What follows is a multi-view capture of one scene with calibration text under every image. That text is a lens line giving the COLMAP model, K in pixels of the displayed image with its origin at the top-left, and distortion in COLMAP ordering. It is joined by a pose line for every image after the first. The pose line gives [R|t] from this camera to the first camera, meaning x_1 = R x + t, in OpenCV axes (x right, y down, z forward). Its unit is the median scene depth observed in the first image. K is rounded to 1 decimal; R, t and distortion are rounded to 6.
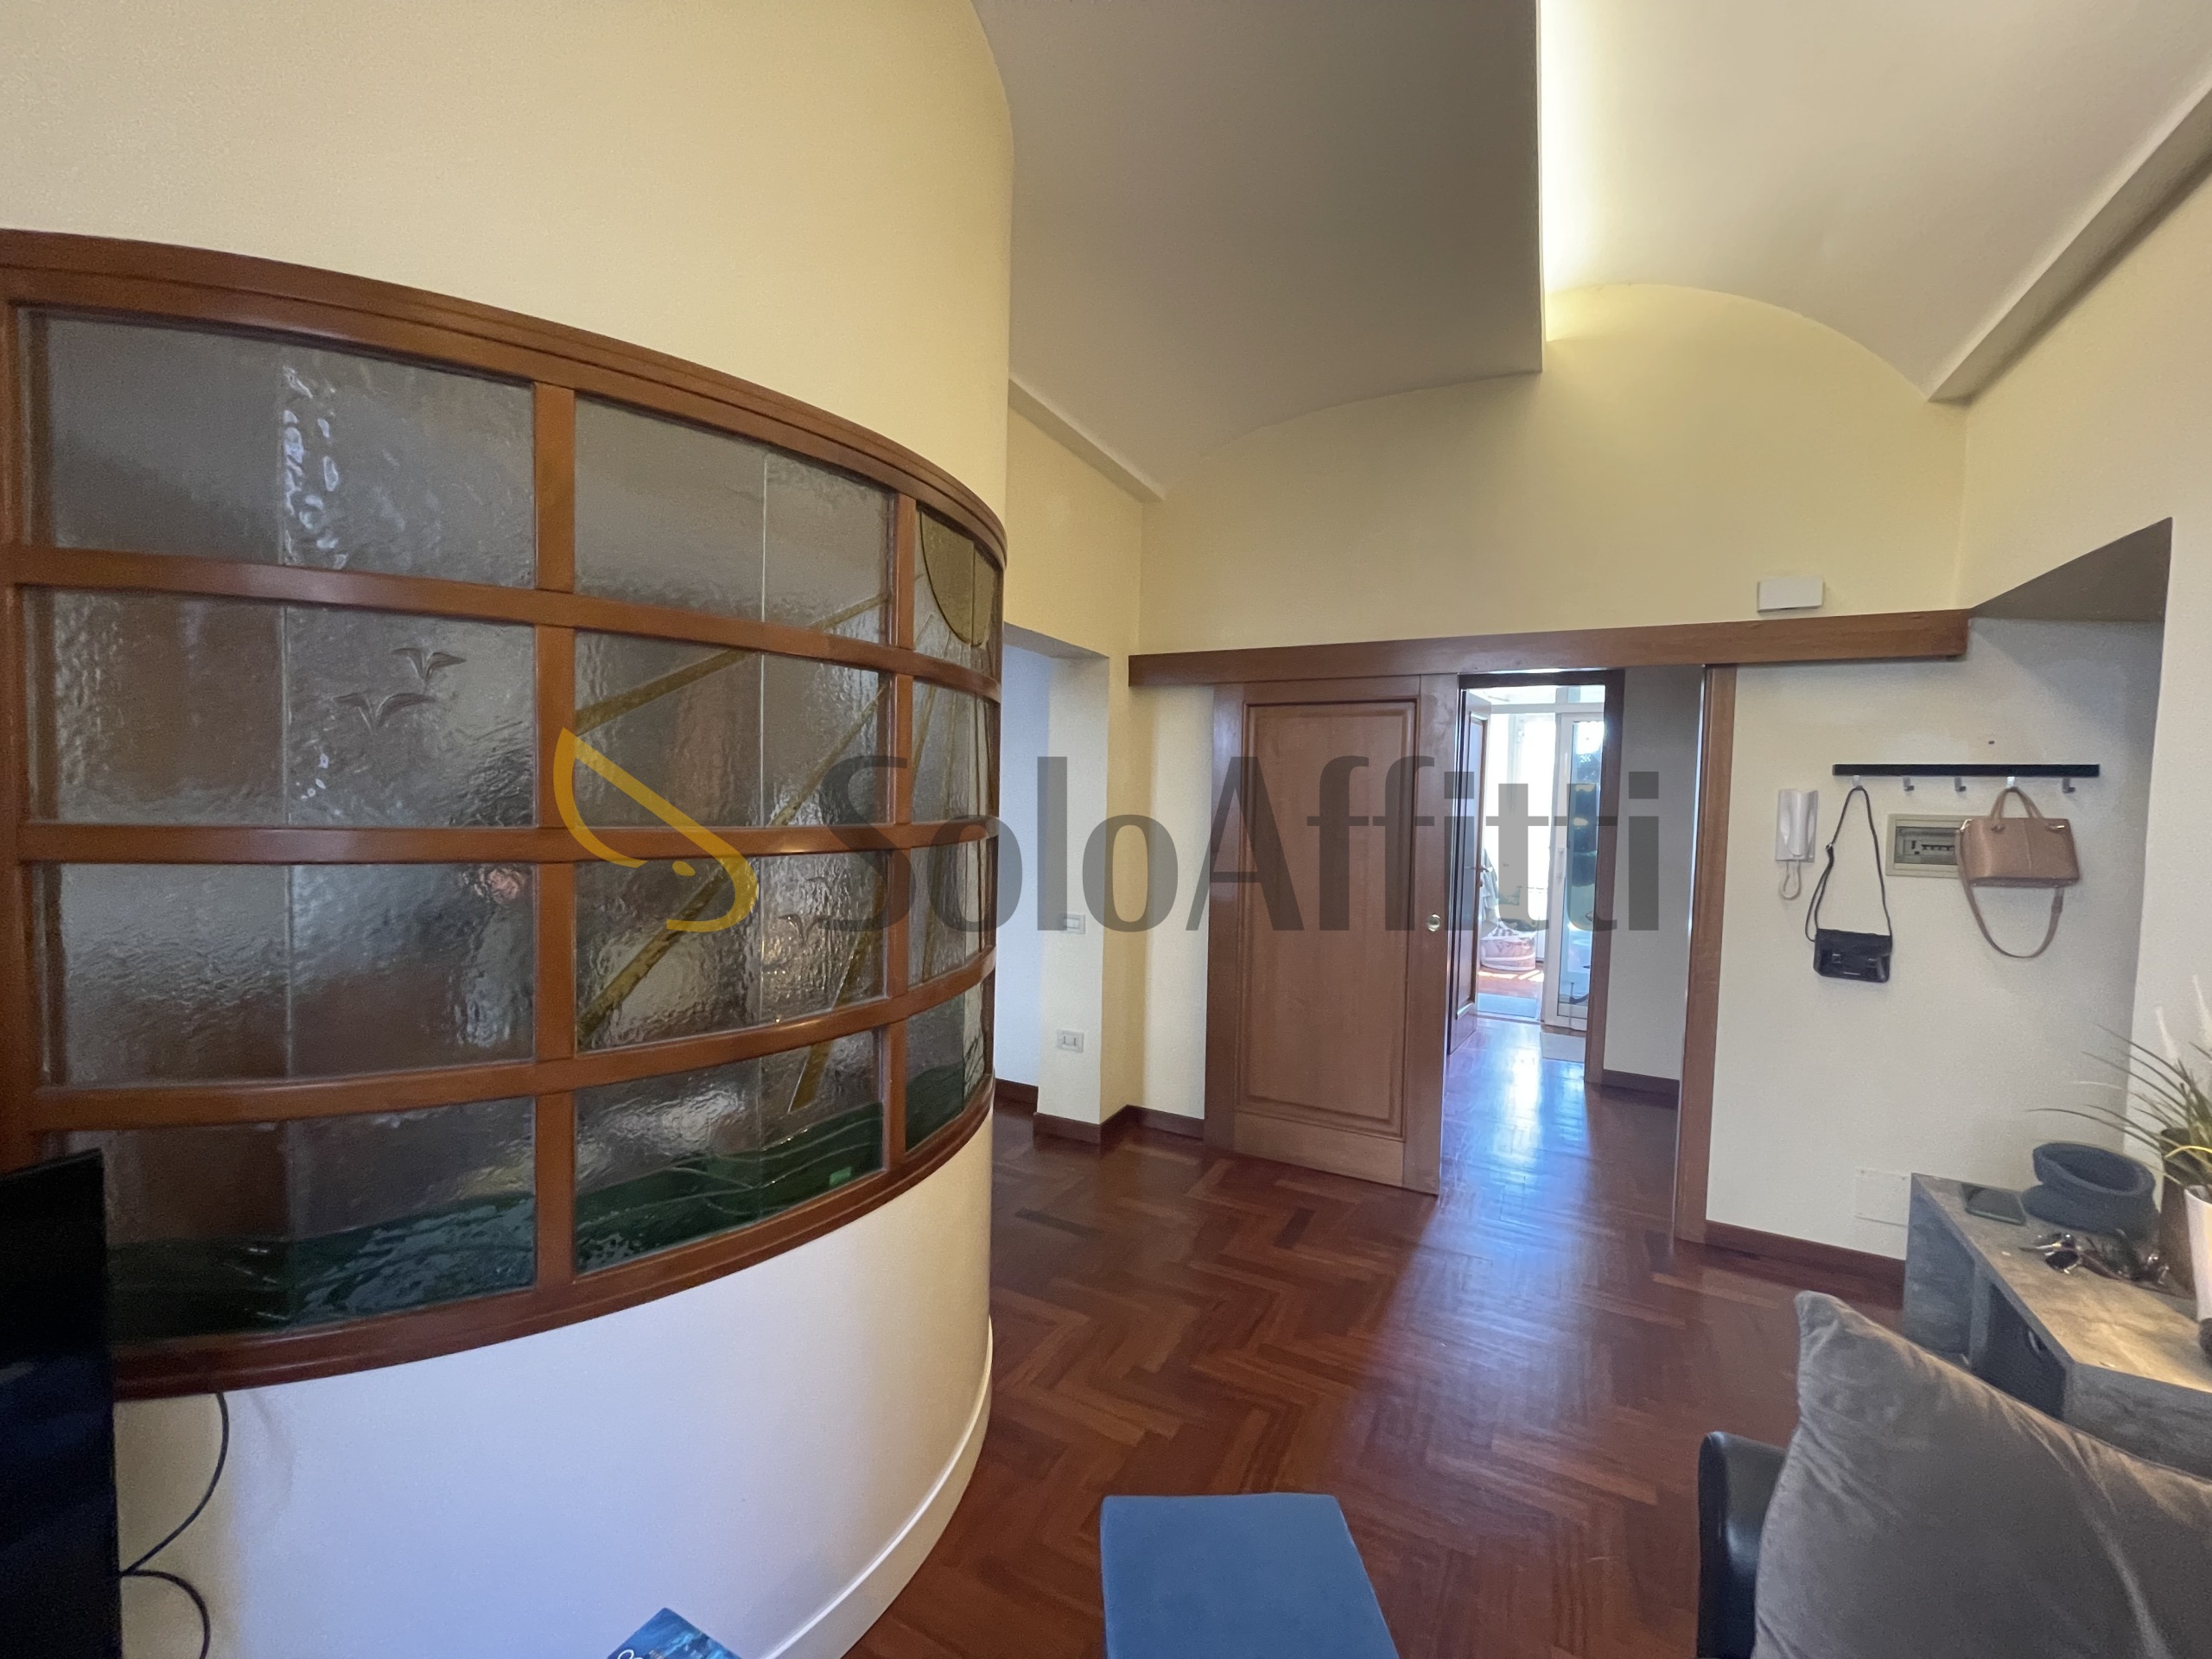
lens RADIAL K [[882.2, 0, 1106.0], [0, 882.2, 829.5], [0, 0, 1]] dist [-0.006496, -0.000255]
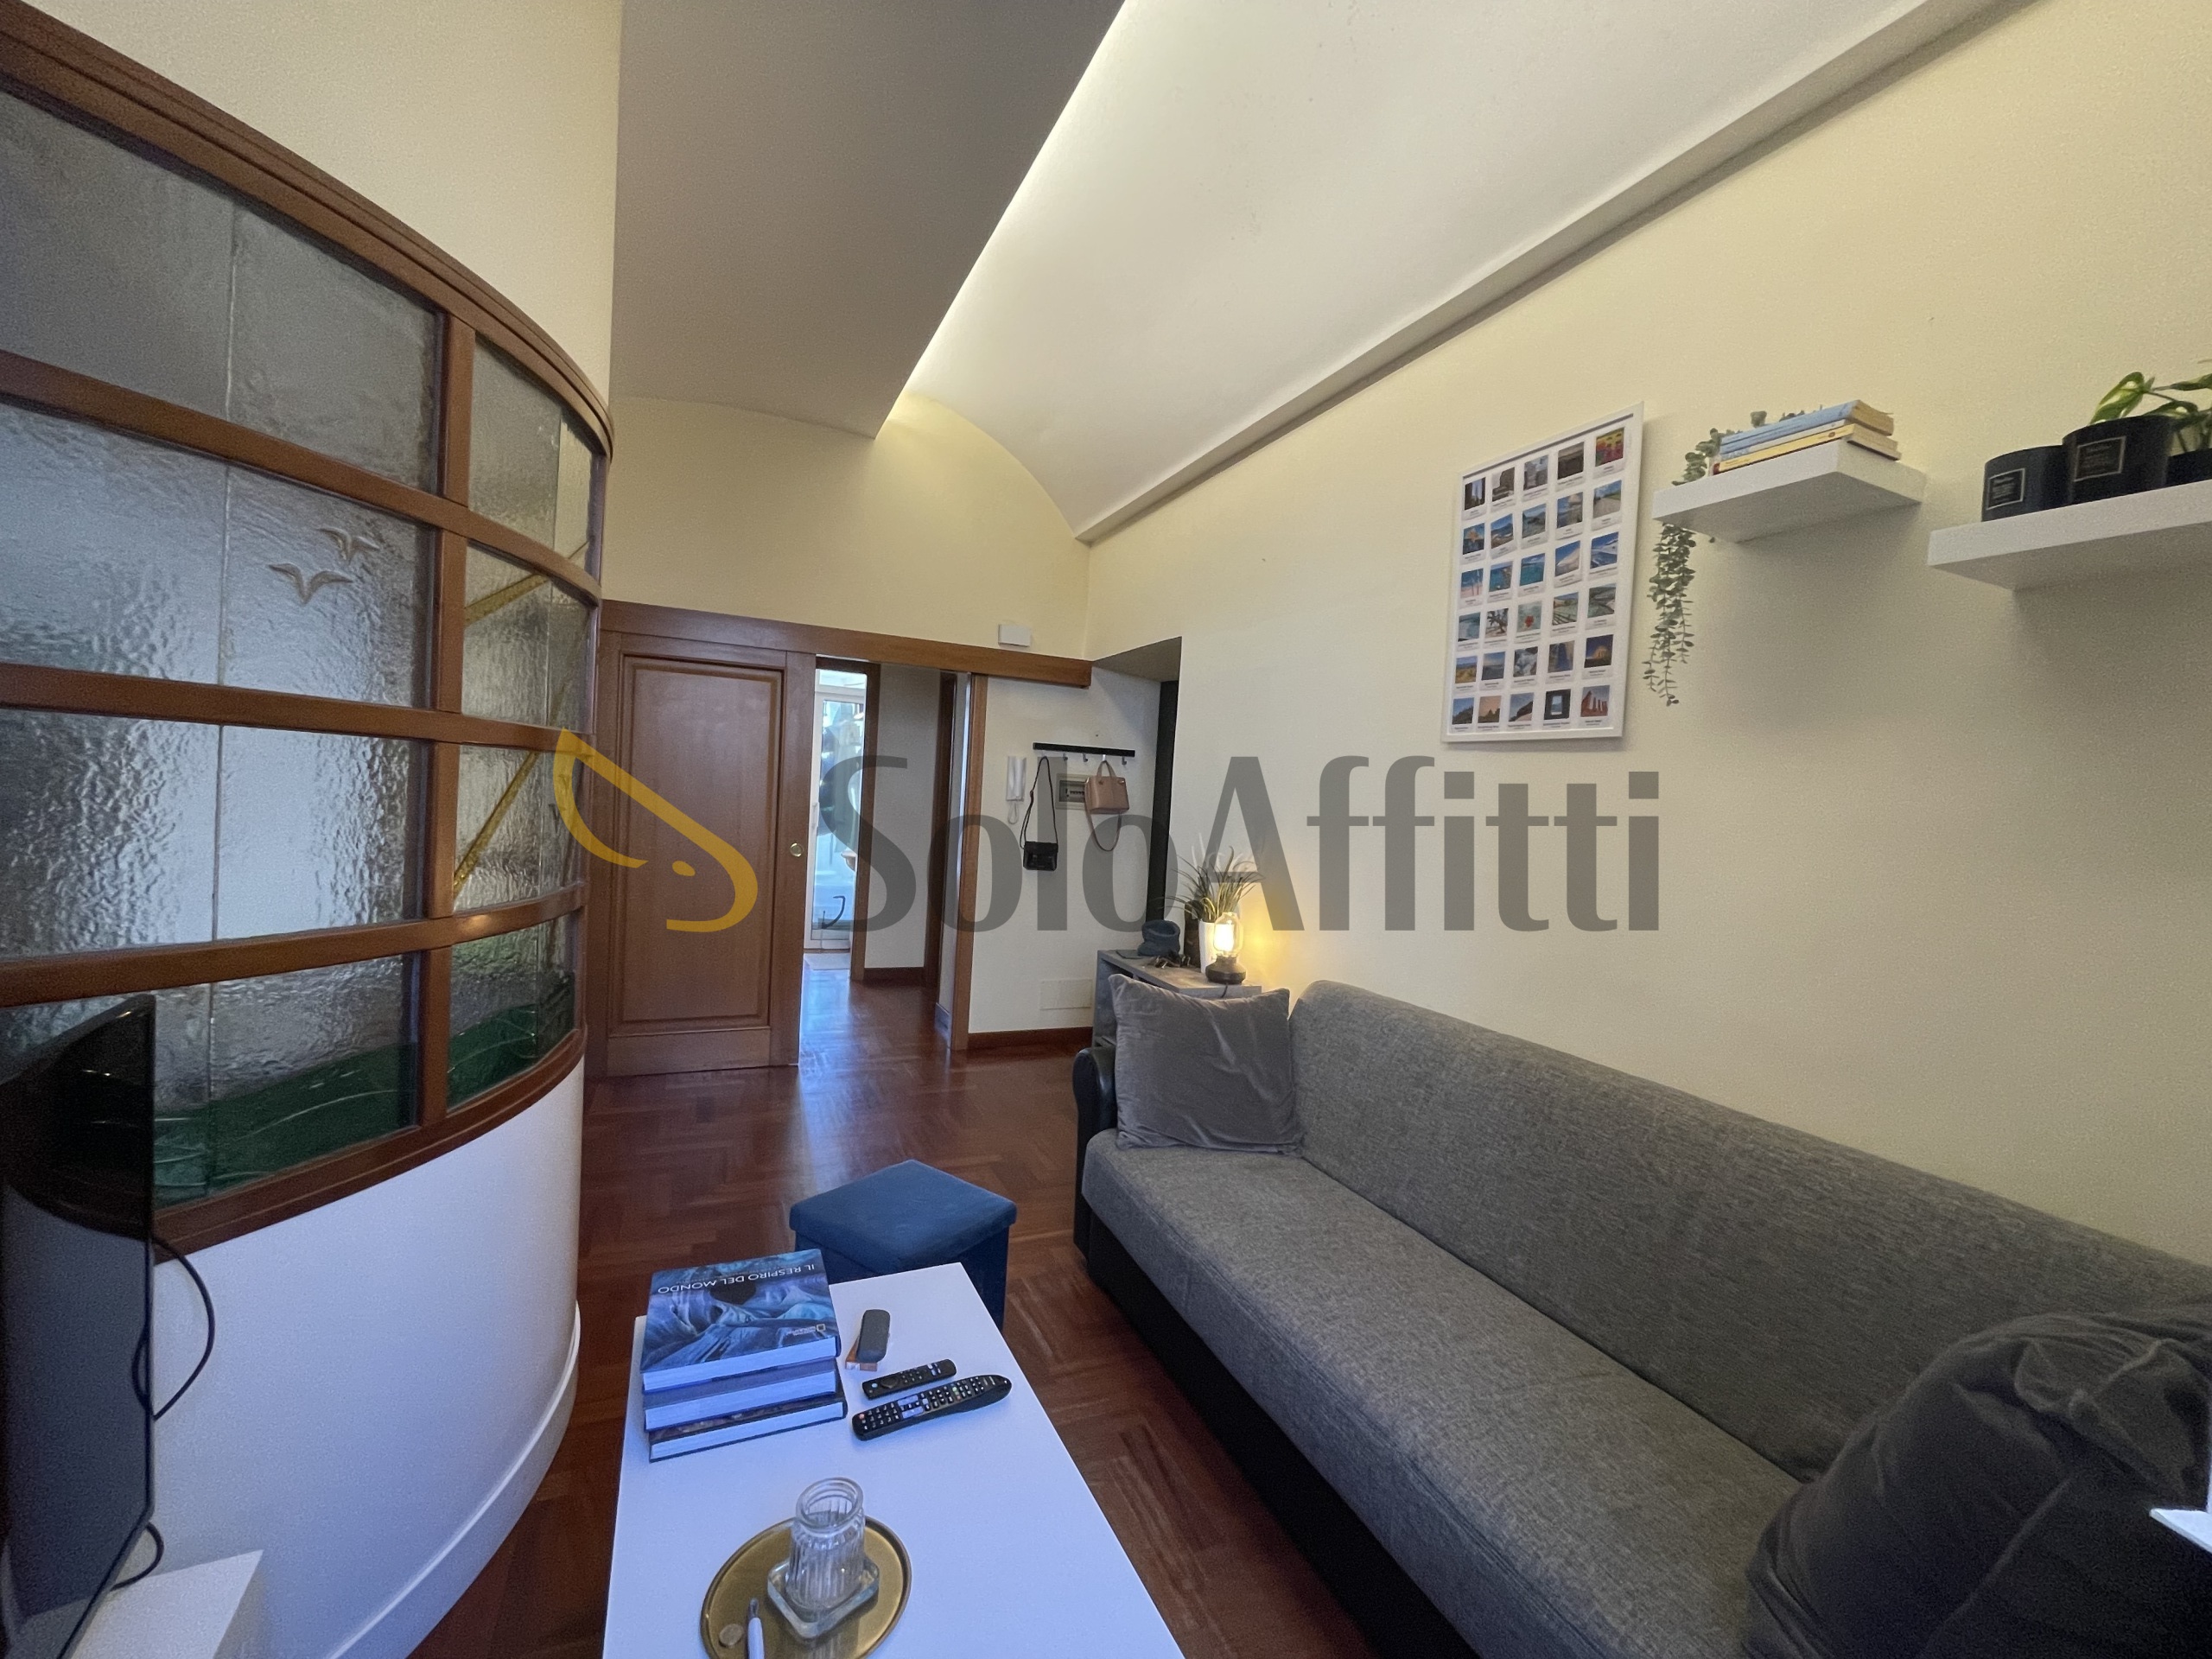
lens RADIAL K [[882.2, 0, 1106.0], [0, 882.2, 829.5], [0, 0, 1]] dist [-0.006496, -0.000255]
pose [[0.616774, -0.017211, 0.786952, -0.426906], [-0.009050, 0.999540, 0.028953, 0.042963], [-0.787088, -0.024979, 0.616335, -0.155564]]
